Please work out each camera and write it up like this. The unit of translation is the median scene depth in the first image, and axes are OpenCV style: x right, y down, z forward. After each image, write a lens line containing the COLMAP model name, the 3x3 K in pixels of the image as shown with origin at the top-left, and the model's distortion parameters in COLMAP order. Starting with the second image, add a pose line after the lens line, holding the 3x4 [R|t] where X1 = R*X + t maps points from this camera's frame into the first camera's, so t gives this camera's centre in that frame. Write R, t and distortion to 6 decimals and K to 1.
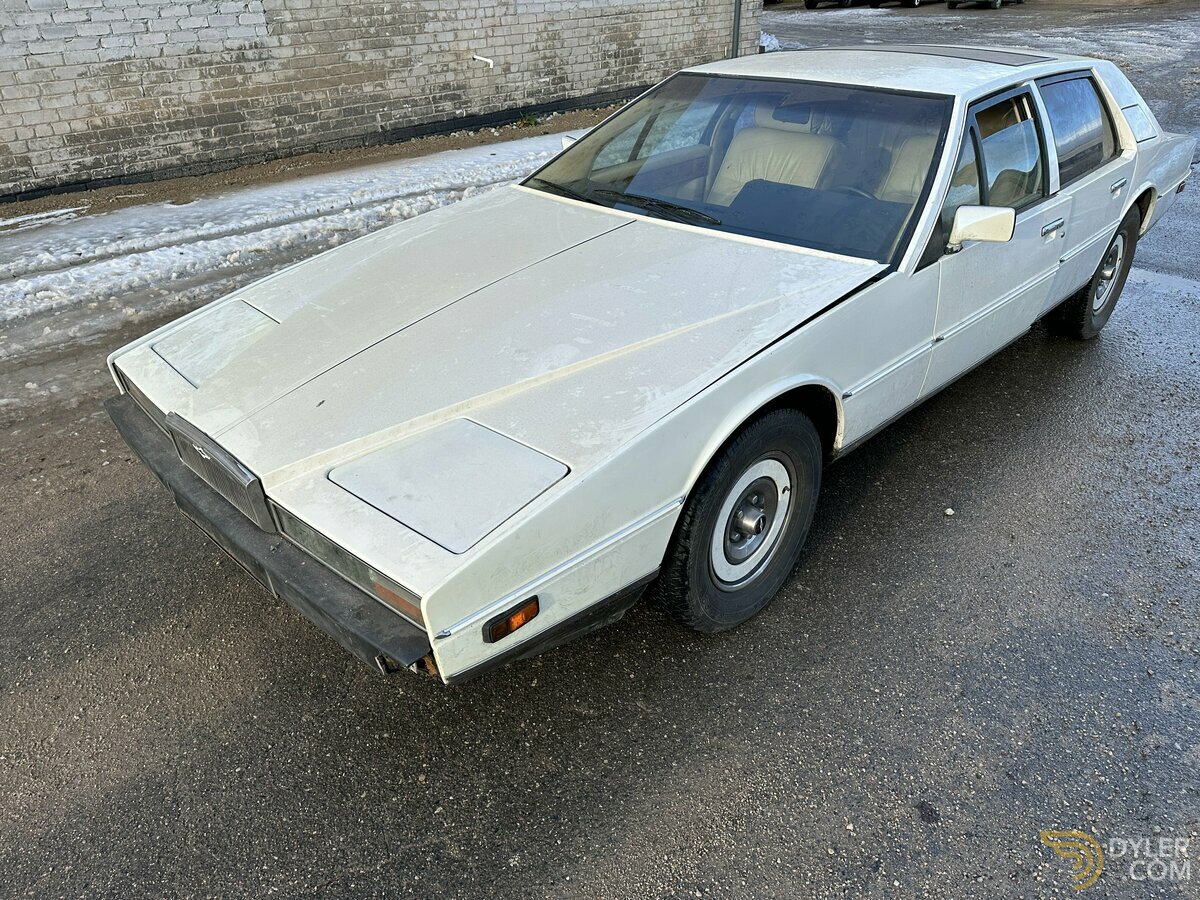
lens RADIAL K [[843.0, 0, 592.2], [0, 843.0, 446.7], [0, 0, 1]] dist [0.023775, -0.023305]
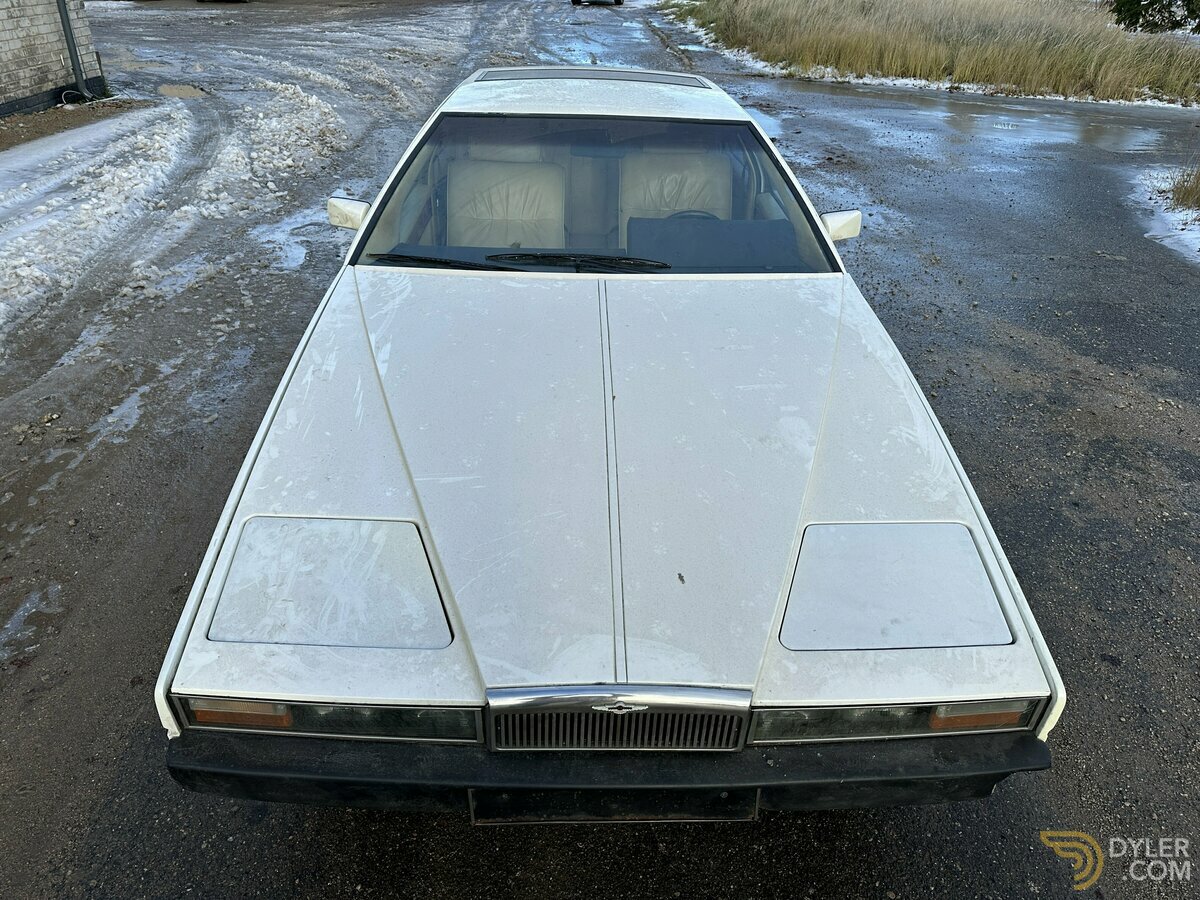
lens RADIAL K [[843.0, 0, 597.3], [0, 843.0, 443.2], [0, 0, 1]] dist [0.023775, -0.023305]
pose [[0.688602, -0.329994, 0.645702, -0.619521], [0.324621, 0.936527, 0.132434, -0.222806], [-0.648420, 0.118414, 0.752017, 0.313419]]
